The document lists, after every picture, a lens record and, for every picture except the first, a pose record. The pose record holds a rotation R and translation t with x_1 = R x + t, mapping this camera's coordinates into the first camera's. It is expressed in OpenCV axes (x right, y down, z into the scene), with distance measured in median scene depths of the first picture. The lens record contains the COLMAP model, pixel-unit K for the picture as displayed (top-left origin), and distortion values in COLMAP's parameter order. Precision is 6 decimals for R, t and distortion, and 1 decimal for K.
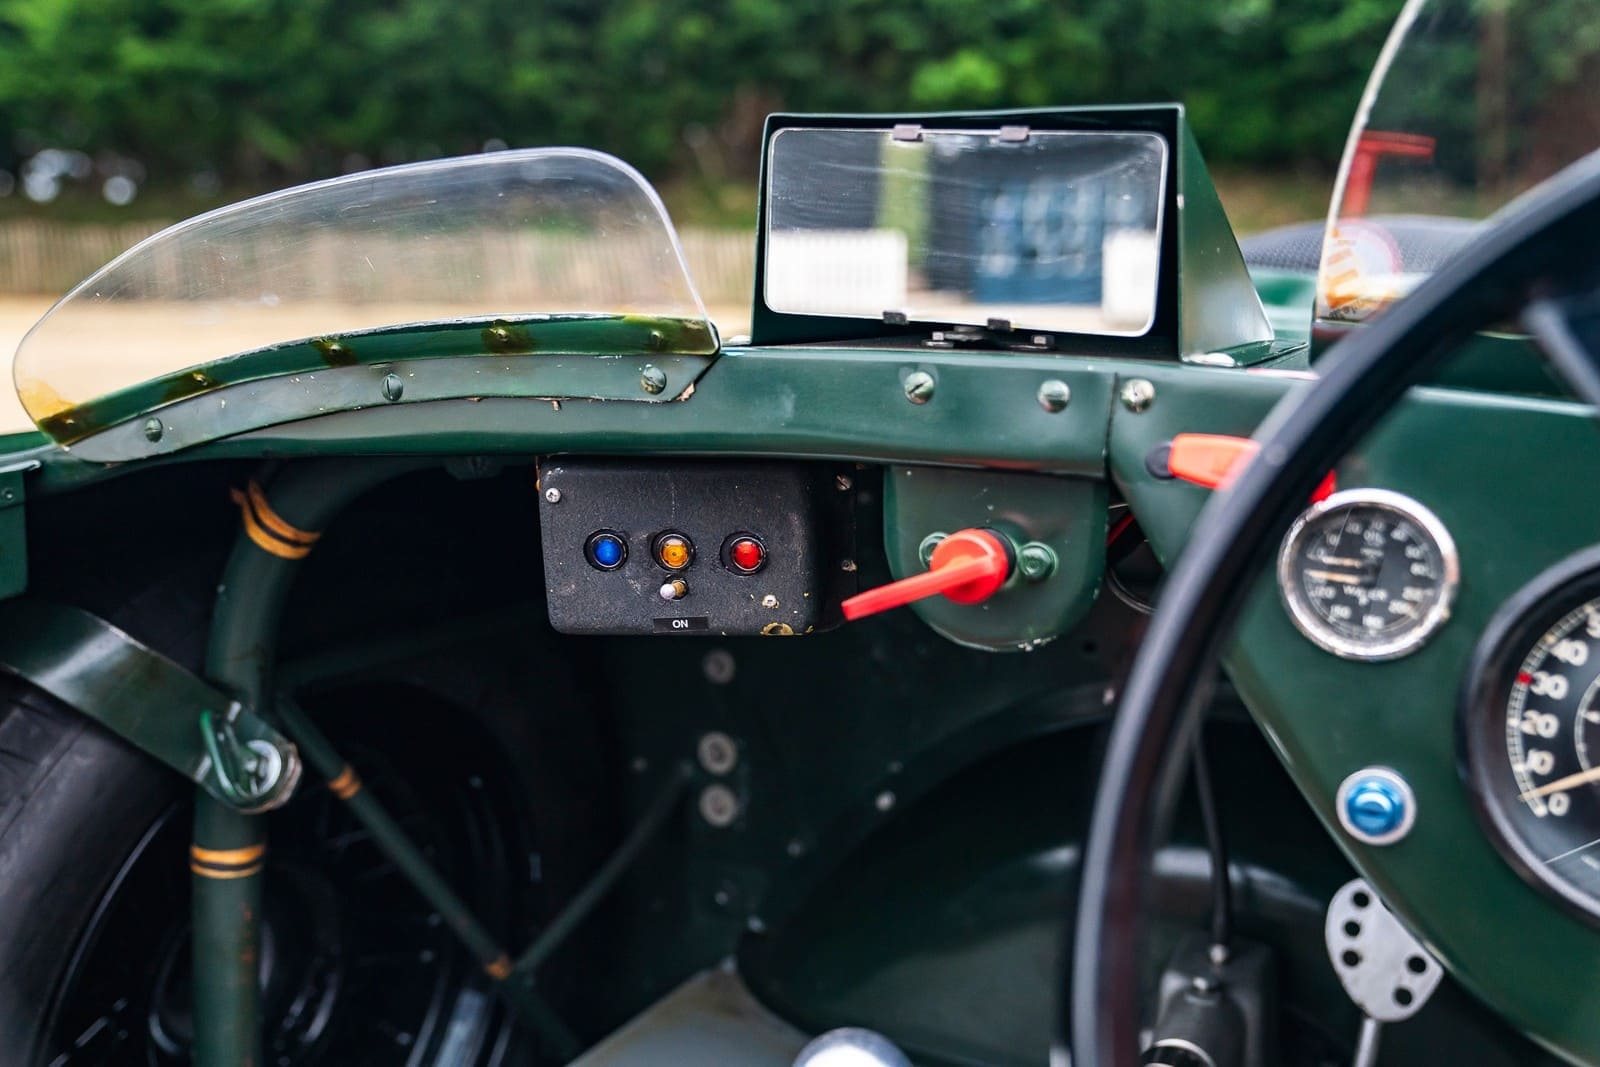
lens RADIAL K [[1637.9, 0, 805.3], [0, 1637.9, 532.2], [0, 0, 1]] dist [0.039605, 0.000000]
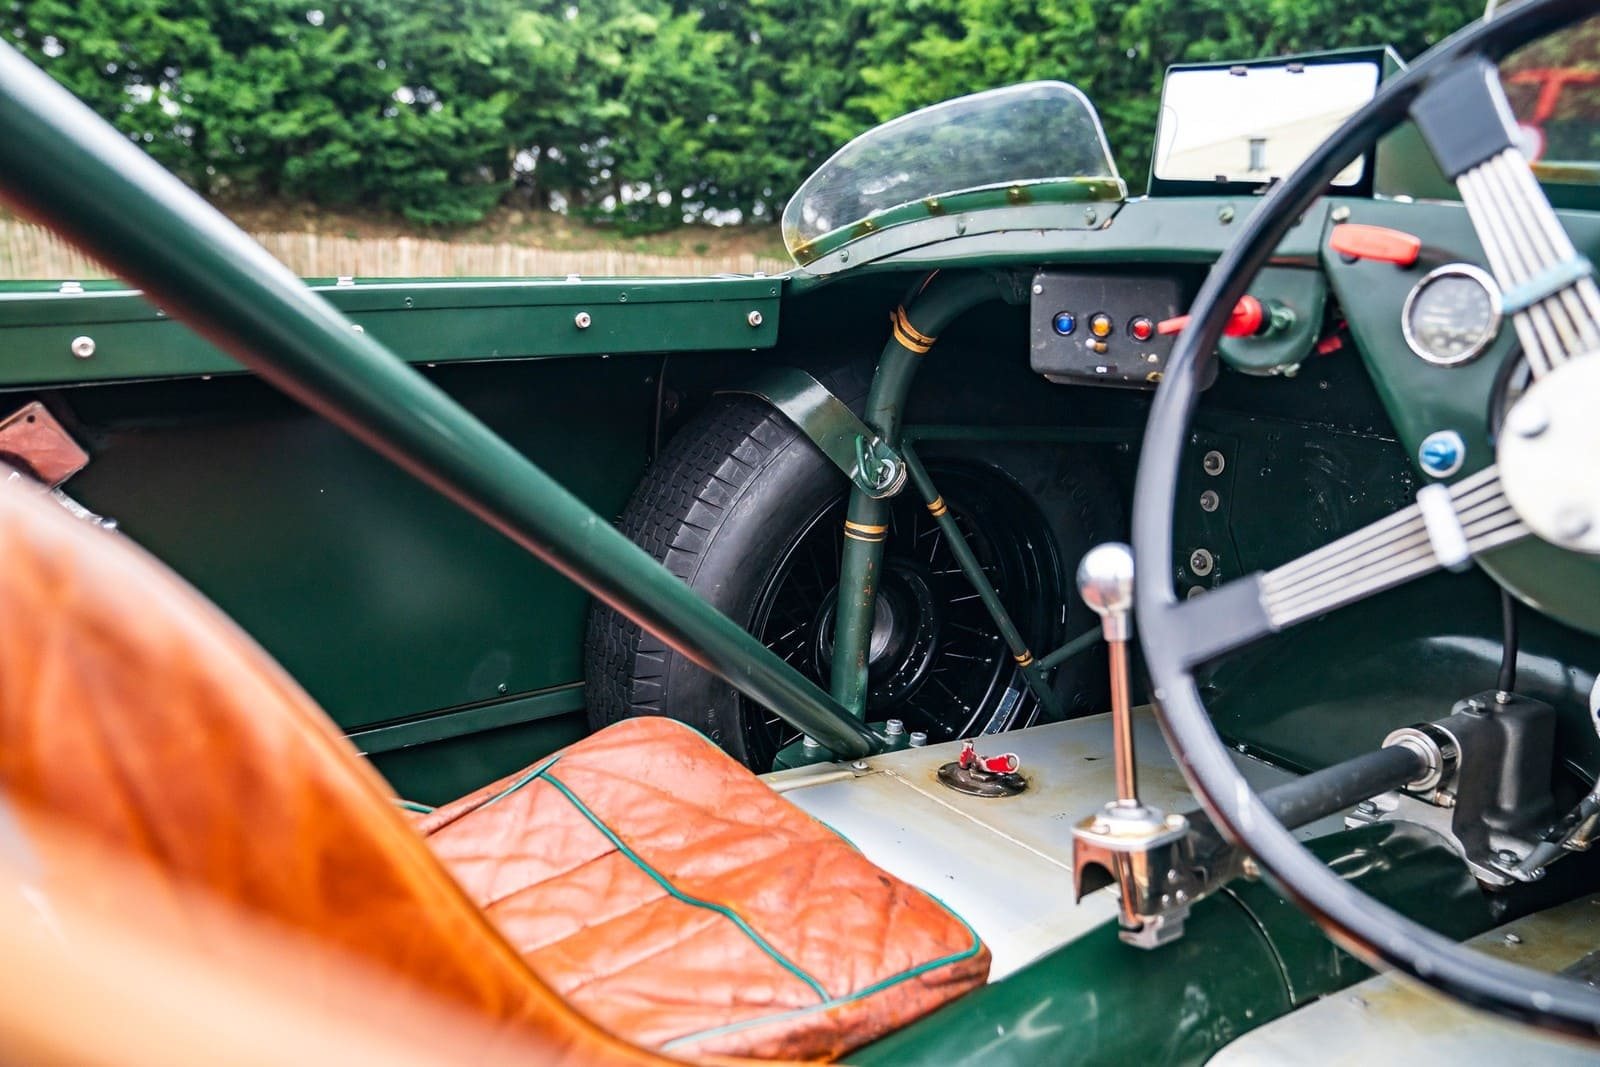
lens RADIAL K [[1368.4, 0, 793.3], [0, 1368.4, 526.1], [0, 0, 1]] dist [-0.052926, 0.042946]
pose [[0.887486, 0.126543, -0.443120, 0.228439], [-0.126716, 0.991504, 0.029358, 0.170281], [0.443071, 0.030095, 0.895981, -0.328316]]
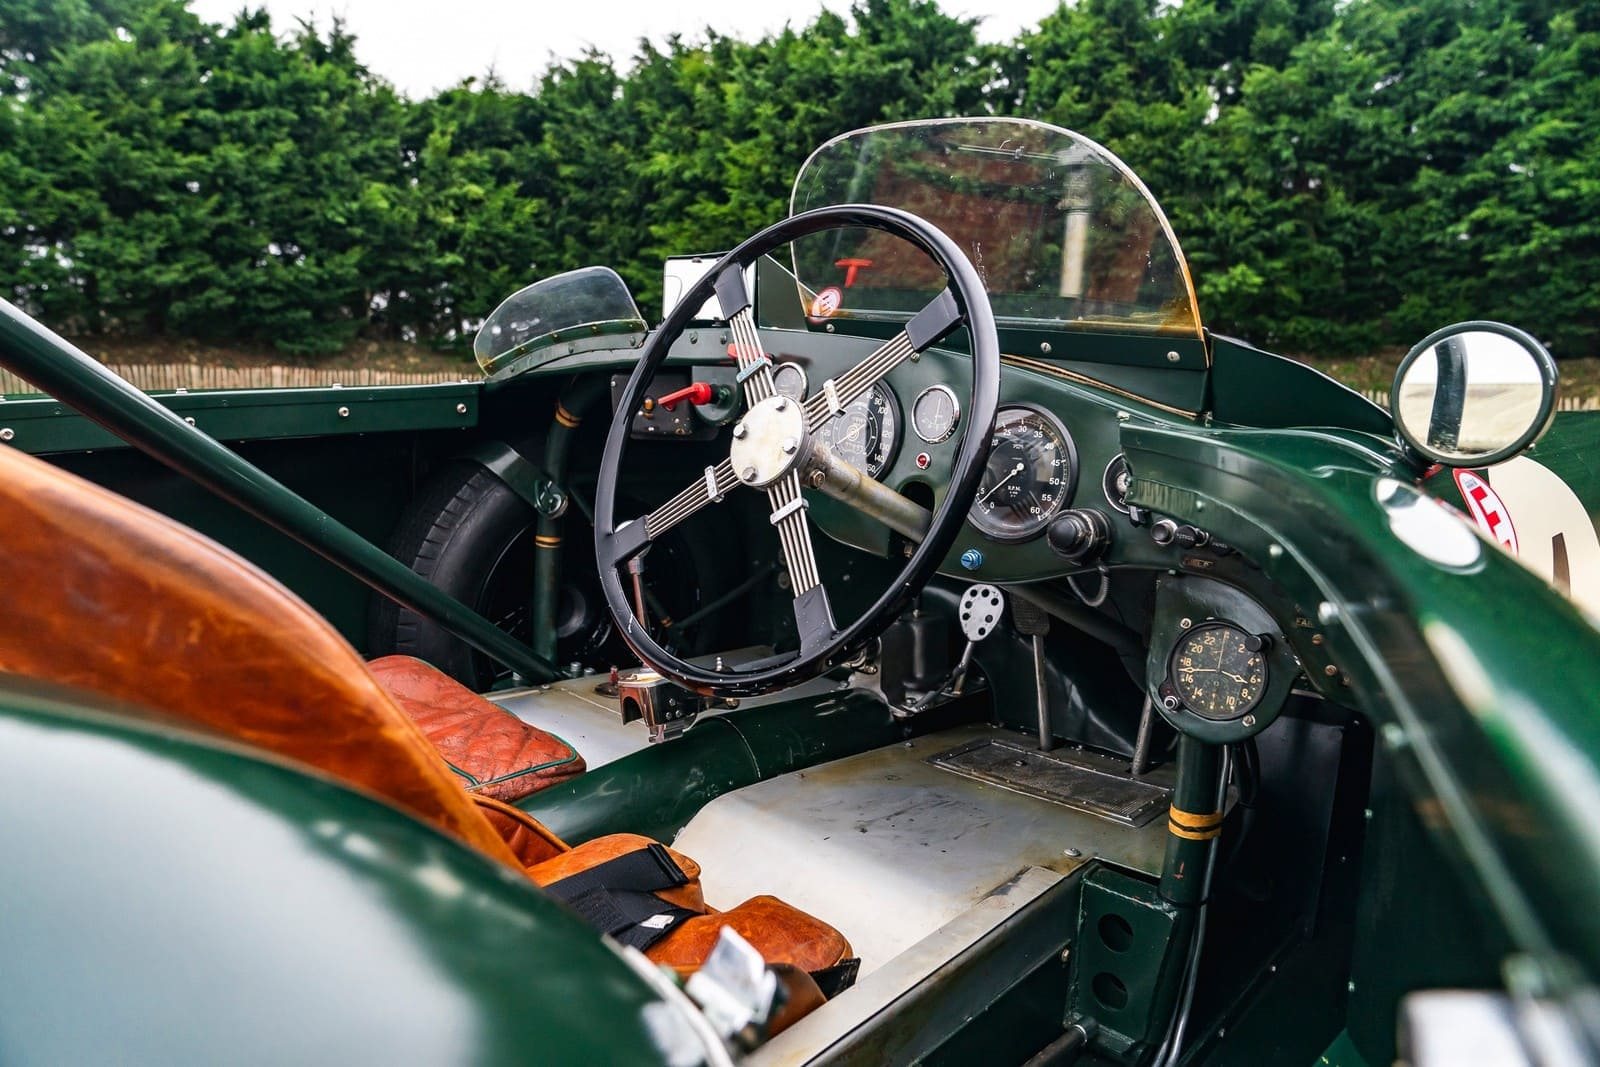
lens RADIAL K [[1089.9, 0, 794.1], [0, 1089.9, 525.1], [0, 0, 1]] dist [-0.027480, -0.005731]
pose [[0.952111, 0.058206, -0.300162, 0.603678], [-0.073697, 0.996456, -0.040539, 0.226963], [0.296739, 0.060718, 0.953026, -0.617979]]
